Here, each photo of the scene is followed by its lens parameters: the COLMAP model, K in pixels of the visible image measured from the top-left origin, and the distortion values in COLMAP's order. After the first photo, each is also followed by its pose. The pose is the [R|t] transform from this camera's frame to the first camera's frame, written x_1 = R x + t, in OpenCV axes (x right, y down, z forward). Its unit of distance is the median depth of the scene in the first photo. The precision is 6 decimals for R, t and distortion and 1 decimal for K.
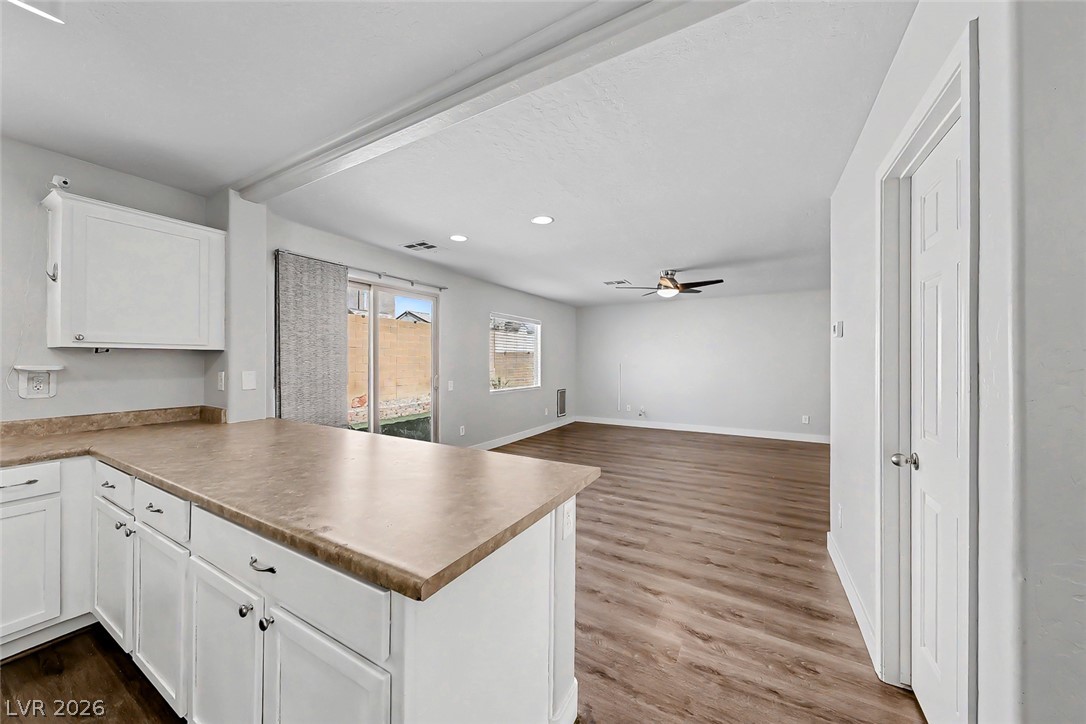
lens RADIAL K [[381.9, 0, 540.1], [0, 381.9, 358.8], [0, 0, 1]] dist [0.003179, 0.000079]
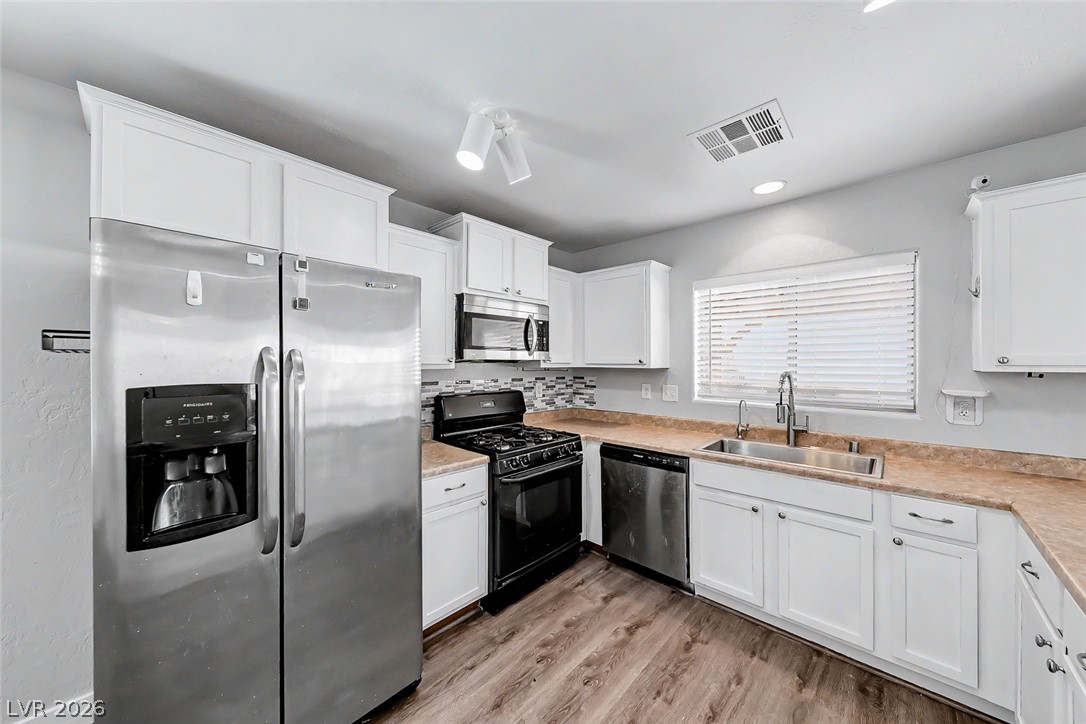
lens RADIAL K [[385.3, 0, 536.1], [0, 385.3, 361.7], [0, 0, 1]] dist [0.000873, 0.000079]
pose [[-0.231804, -0.005464, -0.972747, -0.122870], [0.003775, 0.999972, -0.006516, -0.038927], [0.972755, -0.005182, -0.231777, 0.164937]]
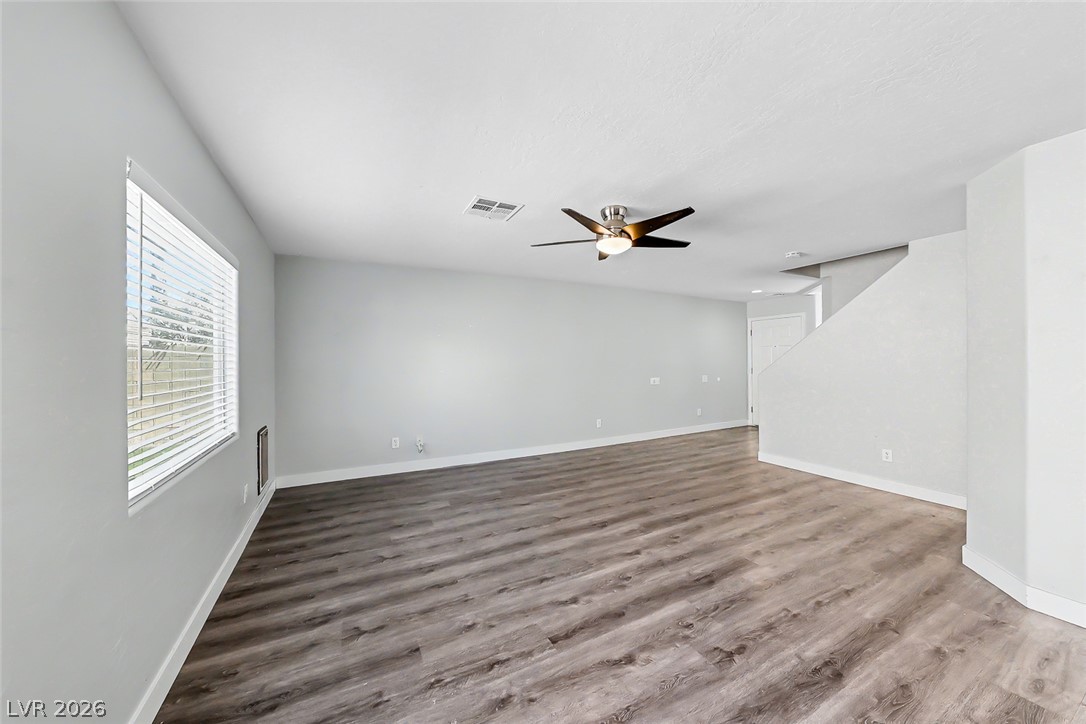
lens RADIAL K [[373.6, 0, 537.8], [0, 373.6, 360.4], [0, 0, 1]] dist [0.000403, 0.000030]
pose [[0.532849, -0.003788, 0.846202, -0.399689], [0.000468, 0.999991, 0.004182, 0.000647], [-0.846210, -0.001833, 0.532846, 1.465156]]
